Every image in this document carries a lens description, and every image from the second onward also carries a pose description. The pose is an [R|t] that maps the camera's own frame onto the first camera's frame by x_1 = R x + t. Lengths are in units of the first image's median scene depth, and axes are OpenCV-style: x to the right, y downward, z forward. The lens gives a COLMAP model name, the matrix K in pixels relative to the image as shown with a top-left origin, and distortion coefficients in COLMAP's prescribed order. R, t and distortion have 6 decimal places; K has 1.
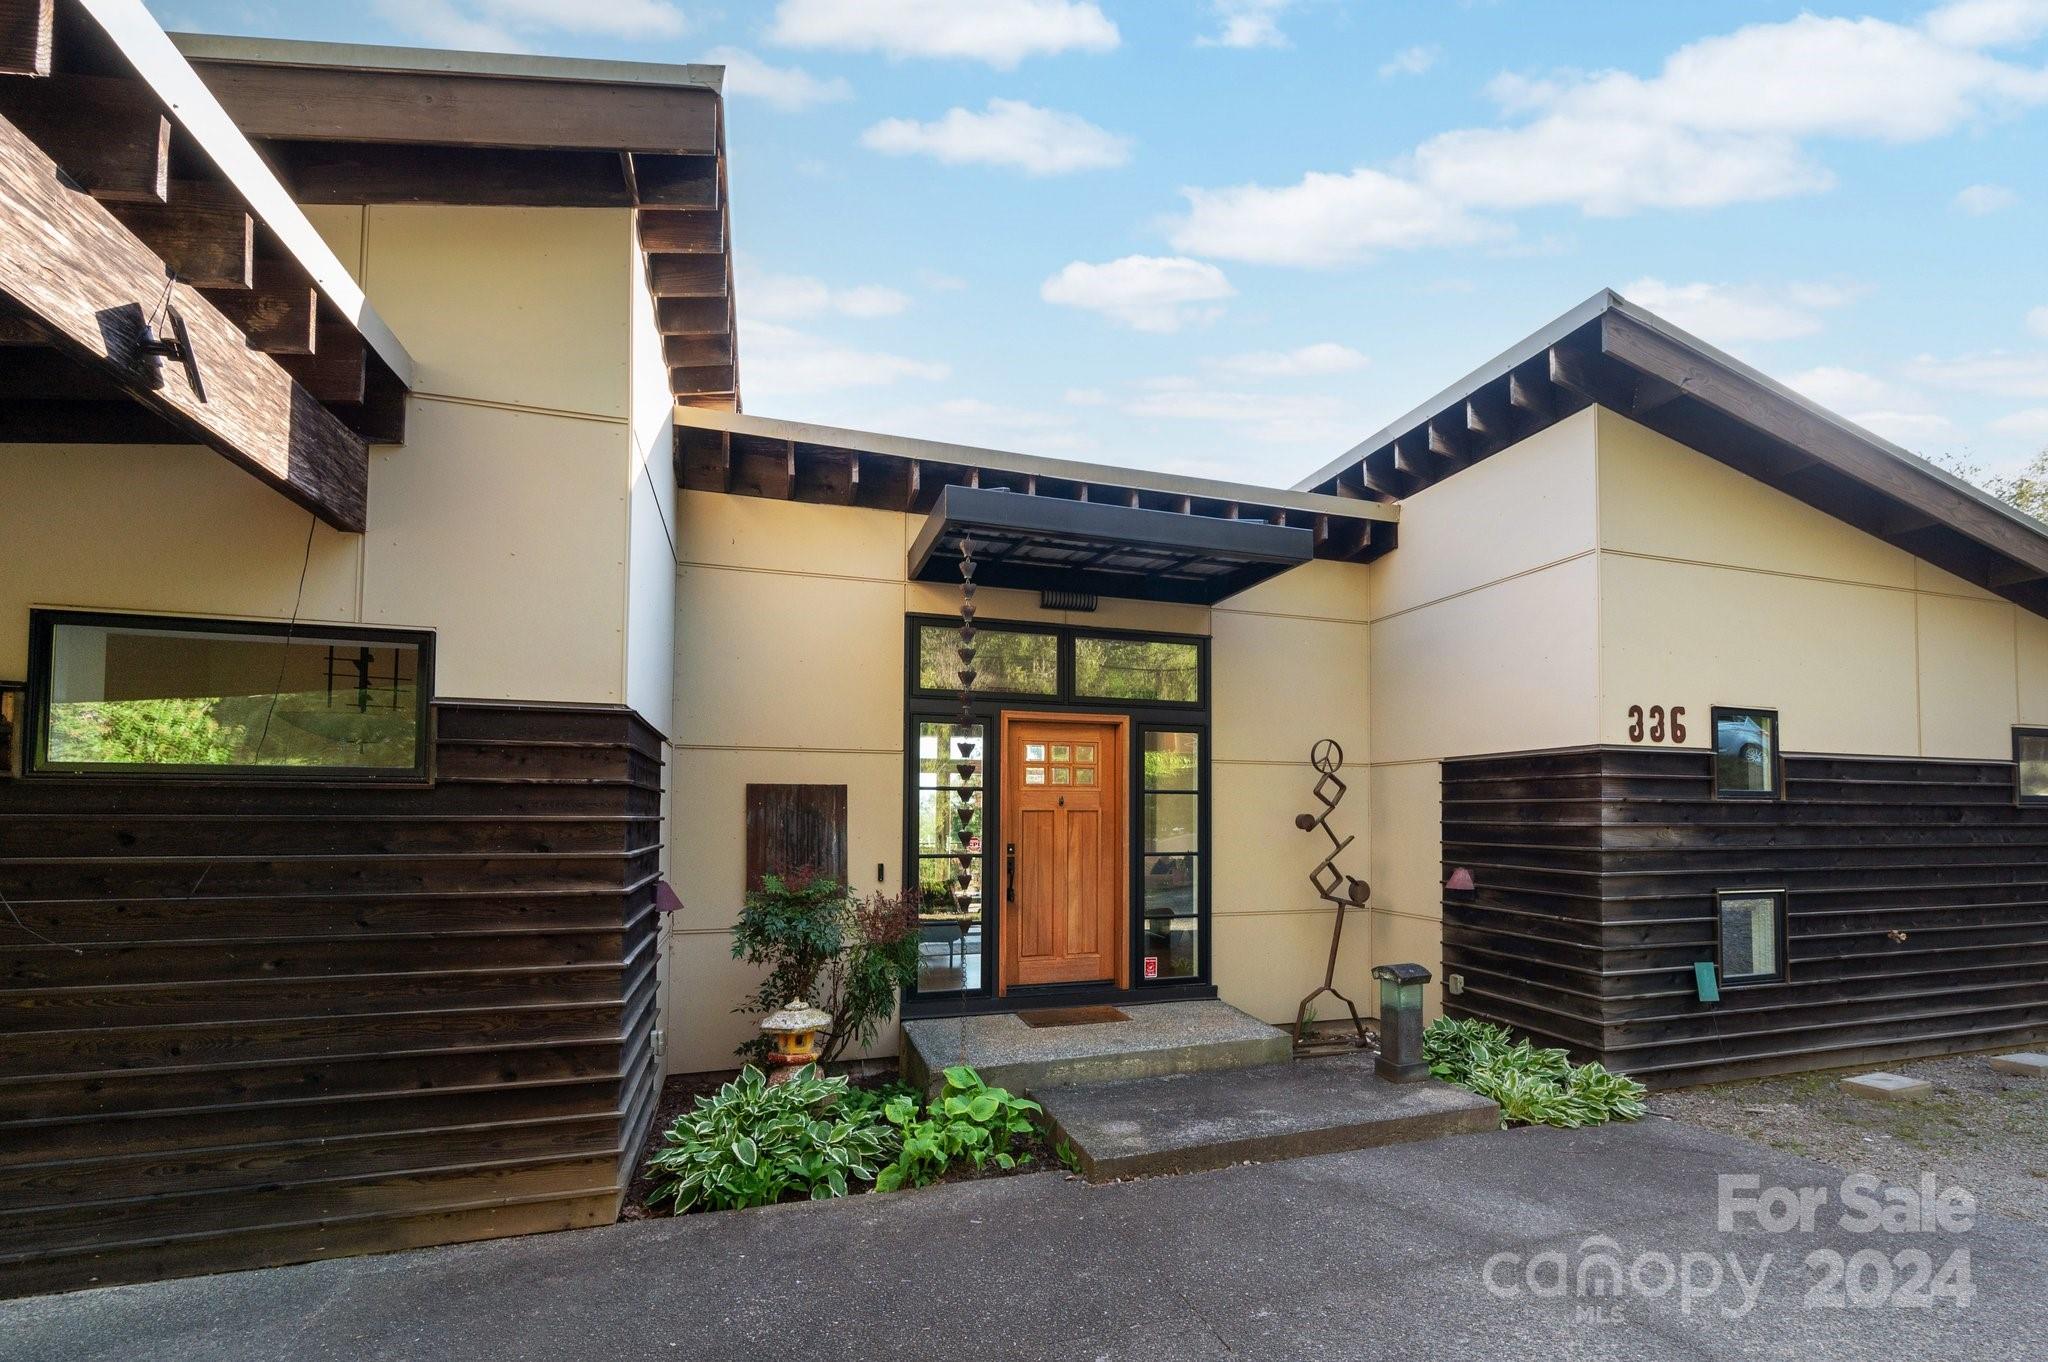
lens RADIAL K [[957.5, 0, 1095.7], [0, 957.5, 774.5], [0, 0, 1]] dist [-0.000062, 0.000012]
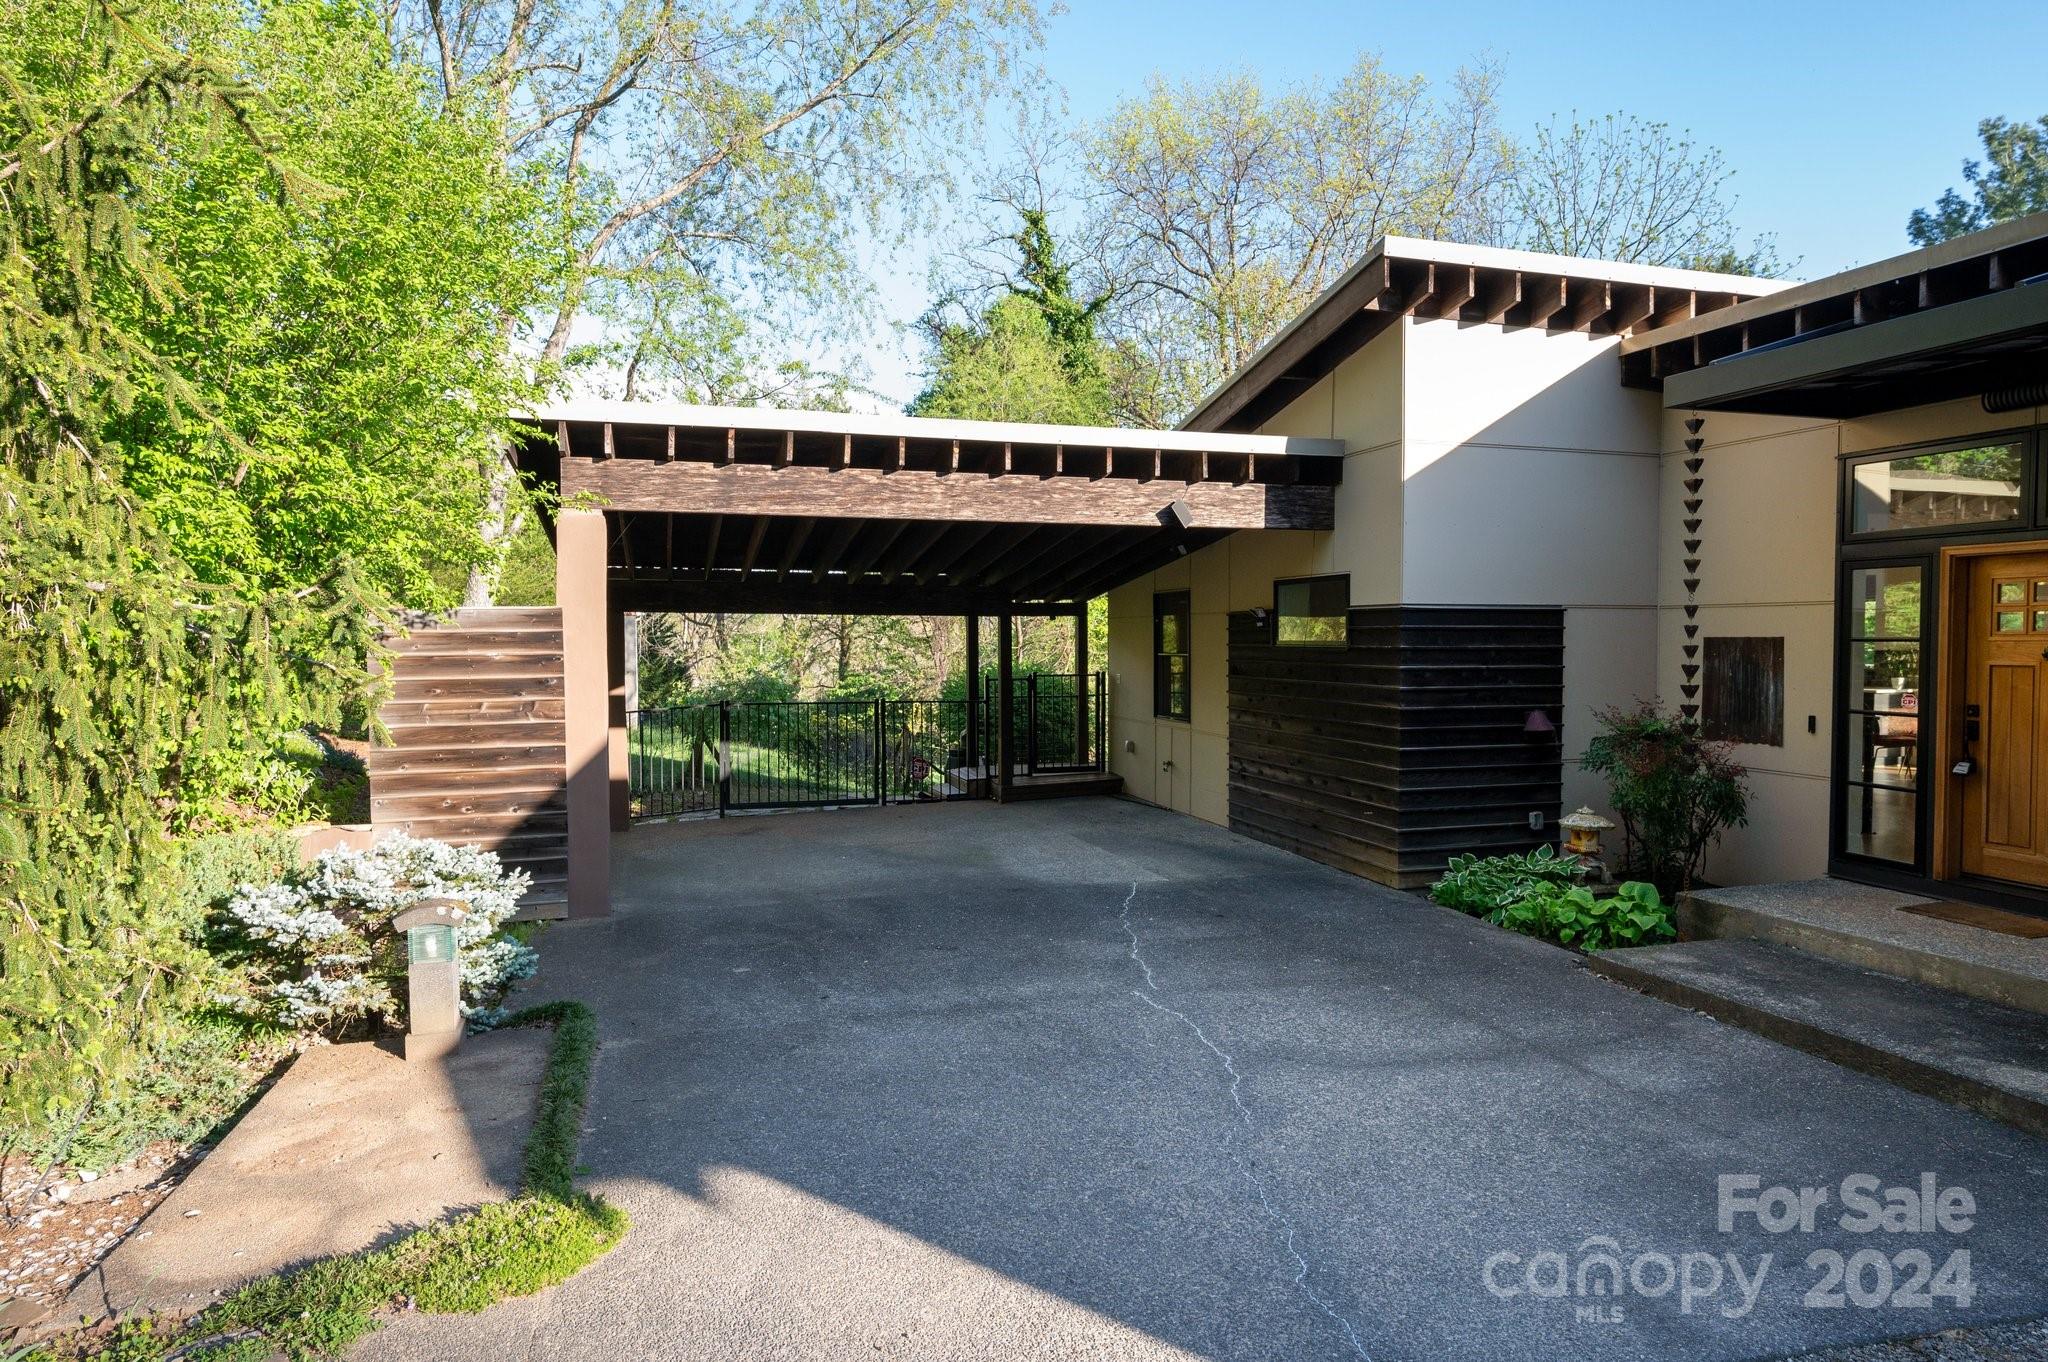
lens RADIAL K [[1123.5, 0, 1025.0], [0, 1123.5, 677.0], [0, 0, 1]] dist [-0.001075, -0.000232]
pose [[-0.044859, 0.033143, -0.998443, 1.102049], [0.047607, 0.998385, 0.031002, -0.024969], [0.997858, -0.046142, -0.046365, 0.268352]]
